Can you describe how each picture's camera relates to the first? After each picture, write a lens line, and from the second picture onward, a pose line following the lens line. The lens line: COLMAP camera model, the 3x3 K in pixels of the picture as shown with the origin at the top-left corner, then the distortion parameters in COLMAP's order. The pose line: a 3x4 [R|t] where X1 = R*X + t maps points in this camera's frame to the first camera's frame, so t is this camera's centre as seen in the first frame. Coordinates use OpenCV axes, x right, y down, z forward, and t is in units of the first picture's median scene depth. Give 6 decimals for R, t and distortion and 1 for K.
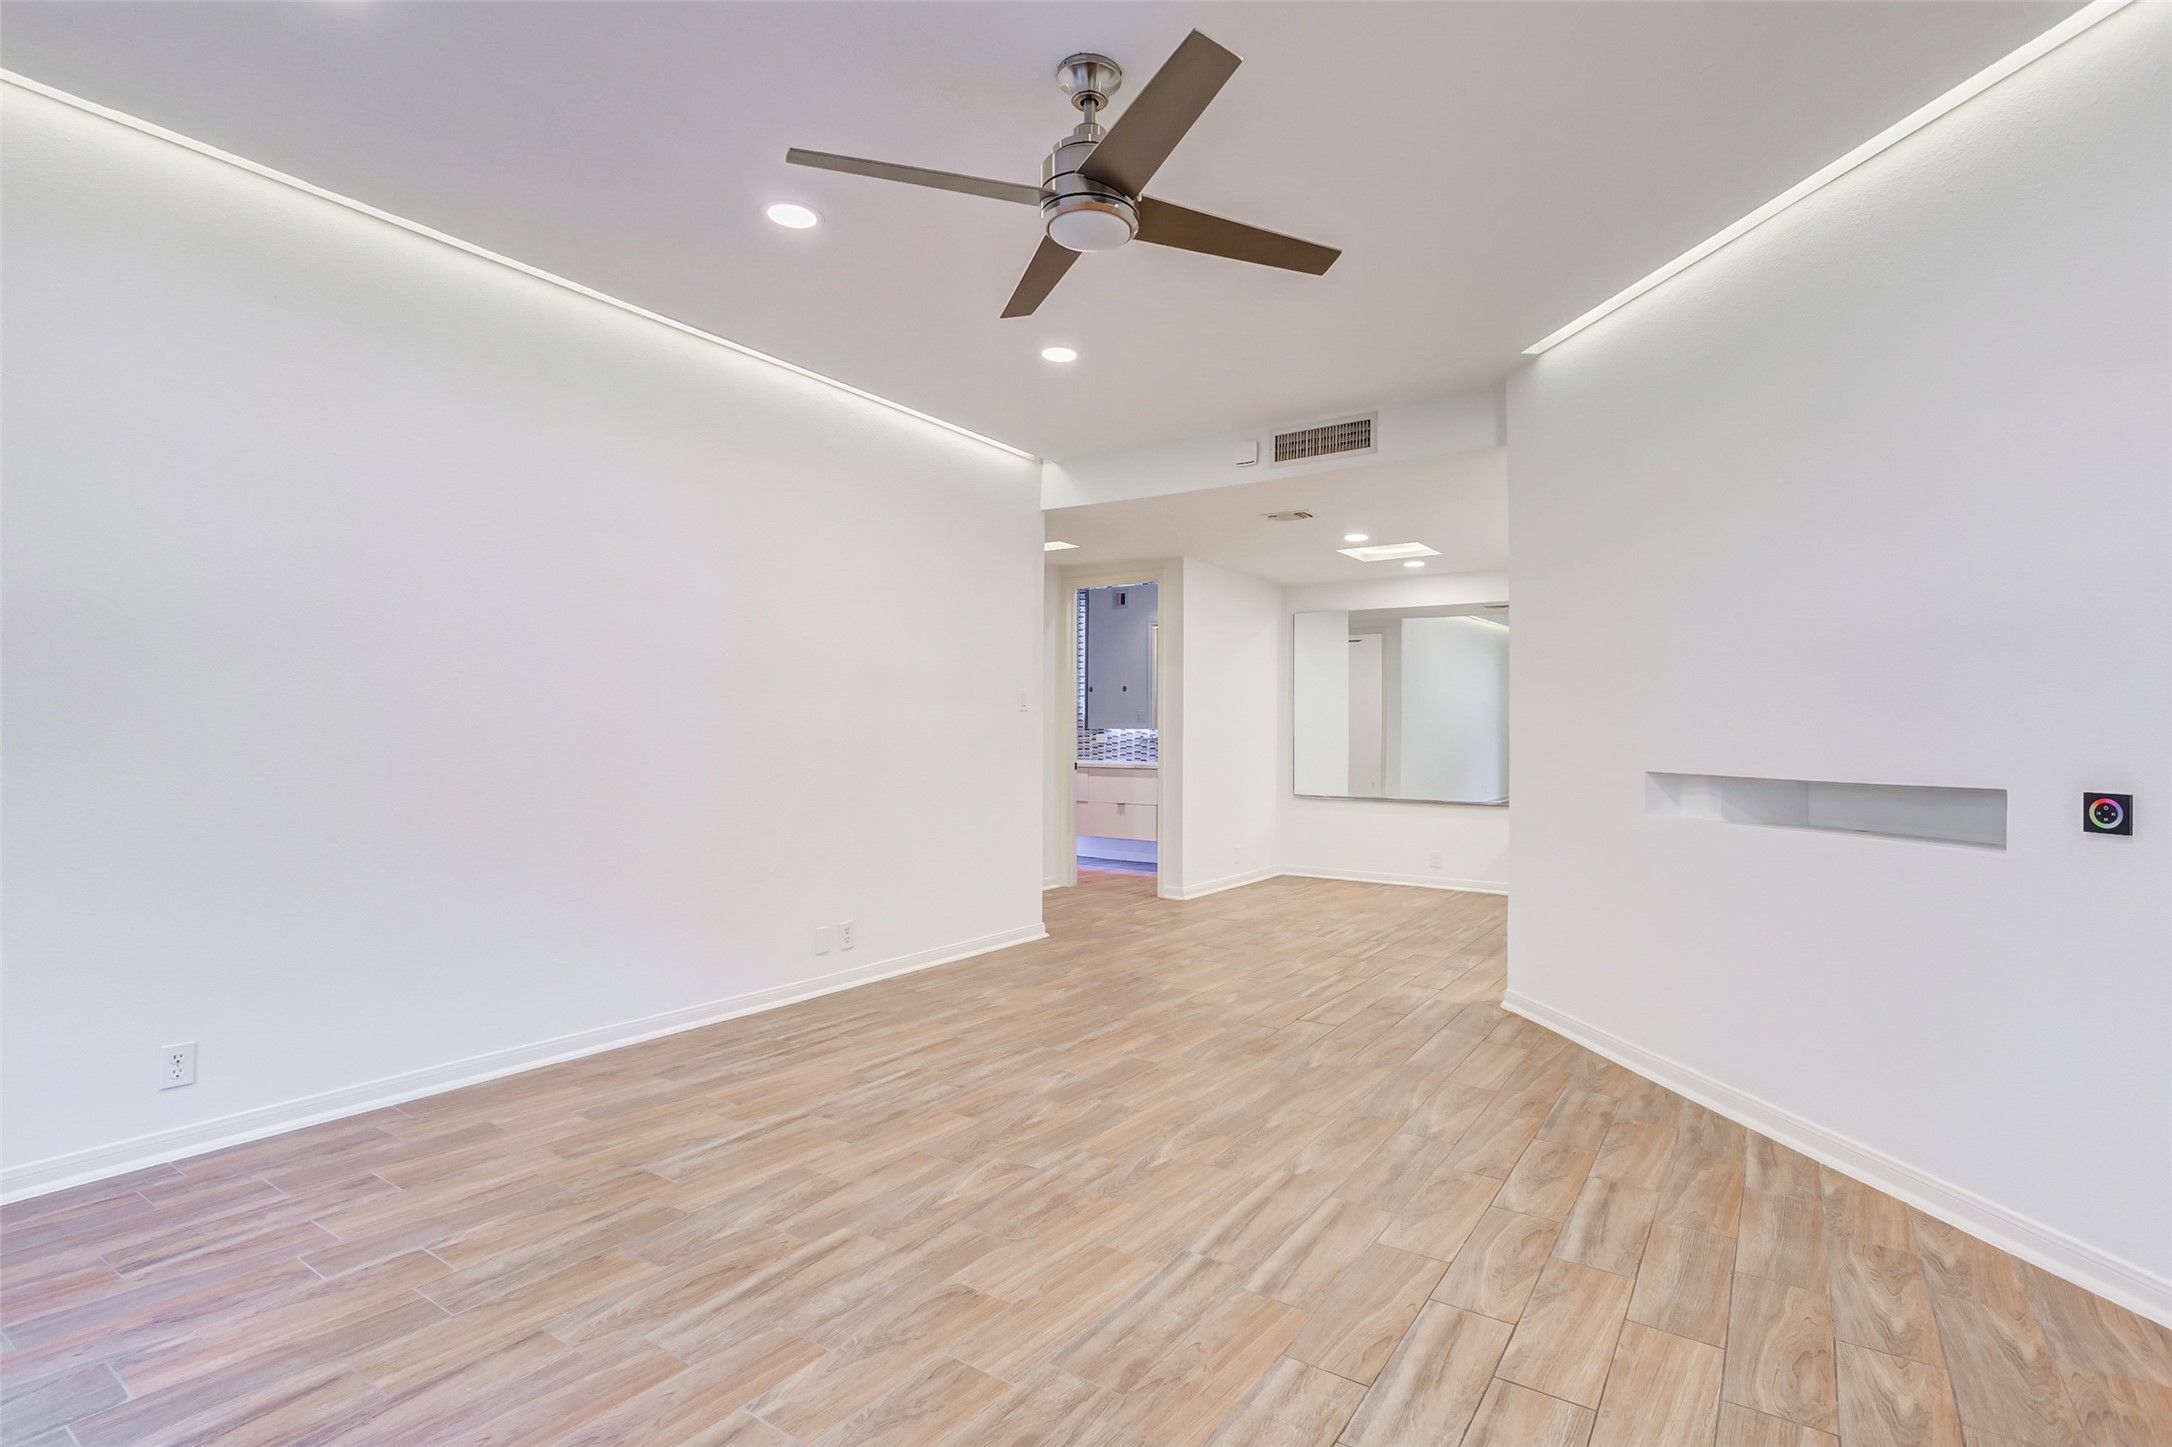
lens RADIAL K [[996.6, 0, 1088.6], [0, 996.6, 726.3], [0, 0, 1]] dist [-0.005725, -0.001931]
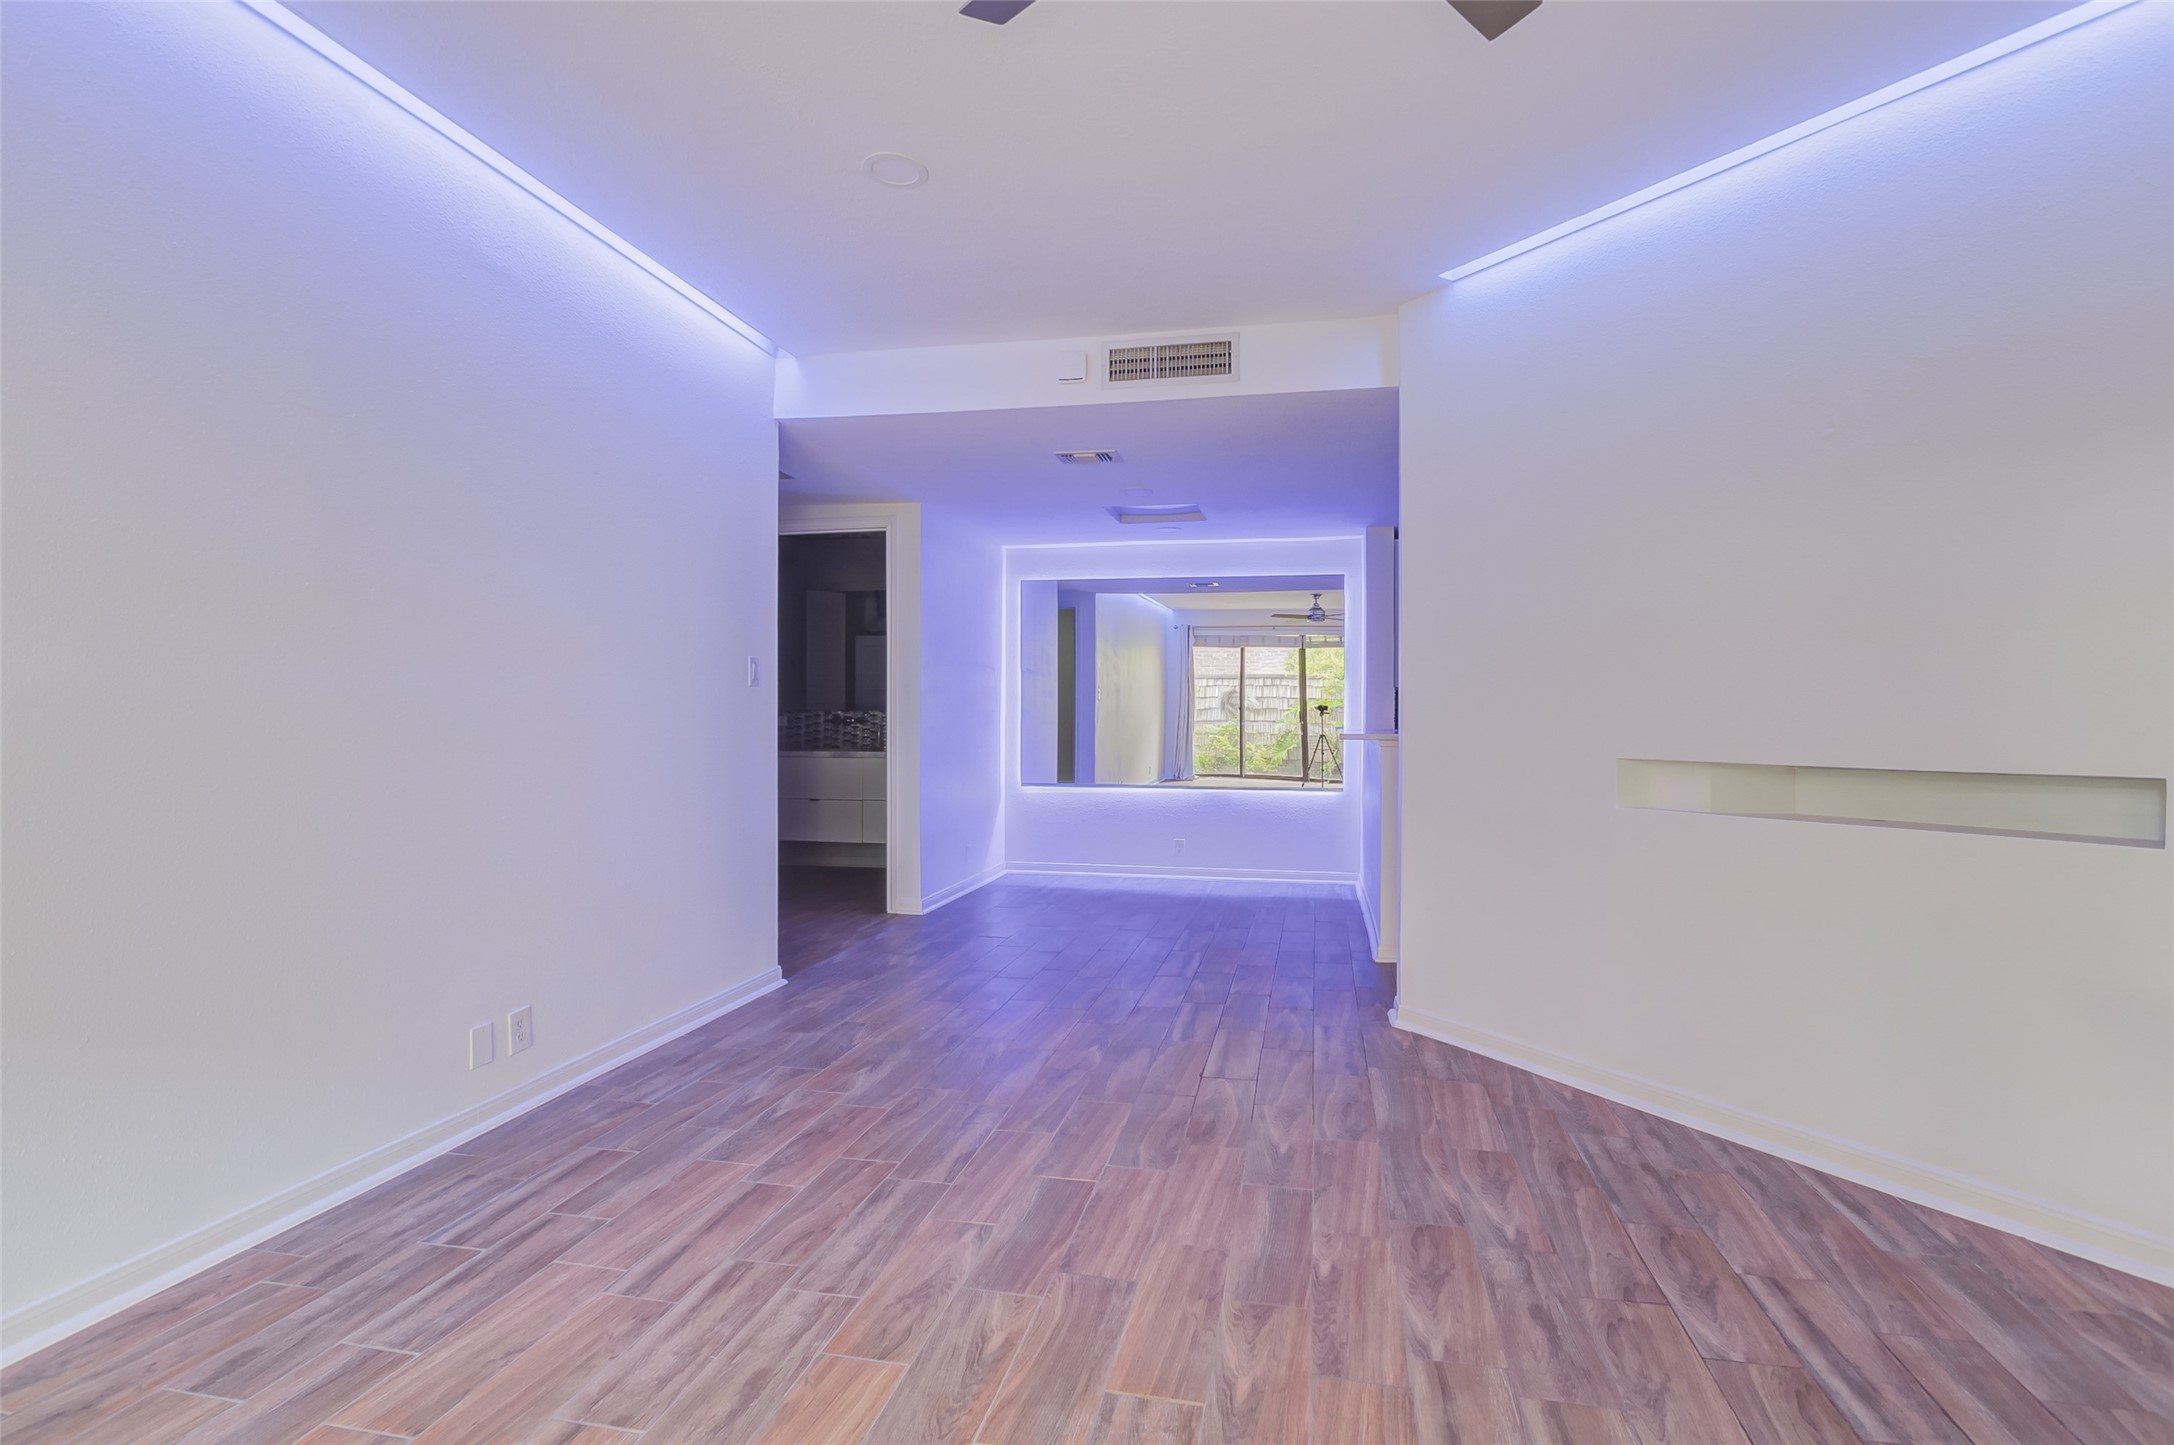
lens RADIAL K [[997.5, 0, 1089.8], [0, 997.5, 723.6], [0, 0, 1]] dist [-0.005725, -0.001931]
pose [[0.918350, -0.006364, 0.395718, -0.211544], [-0.001011, 0.999830, 0.018426, -0.002036], [-0.395768, -0.017322, 0.918187, 0.356160]]
